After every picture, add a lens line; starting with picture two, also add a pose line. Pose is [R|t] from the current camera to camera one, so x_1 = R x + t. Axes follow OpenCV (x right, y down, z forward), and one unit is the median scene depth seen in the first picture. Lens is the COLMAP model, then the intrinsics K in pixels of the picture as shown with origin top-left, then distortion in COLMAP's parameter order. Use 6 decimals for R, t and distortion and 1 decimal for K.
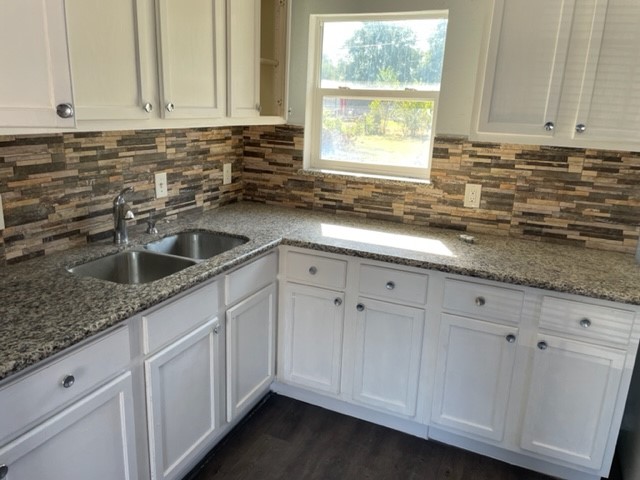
lens RADIAL K [[488.2, 0, 328.7], [0, 488.2, 234.5], [0, 0, 1]] dist [0.069110, -0.074917]
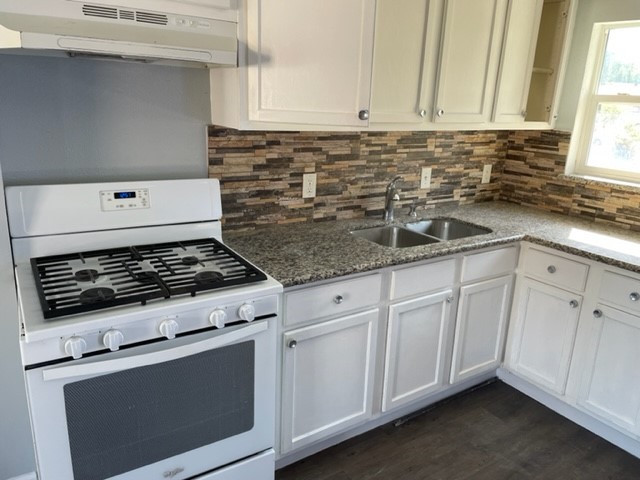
lens RADIAL K [[488.2, 0, 323.4], [0, 488.2, 236.6], [0, 0, 1]] dist [0.069110, -0.074917]
pose [[0.845314, 0.138401, -0.516032, 0.089848], [-0.143421, 0.989196, 0.030366, 0.042672], [0.514659, 0.048341, 0.856031, -0.155071]]
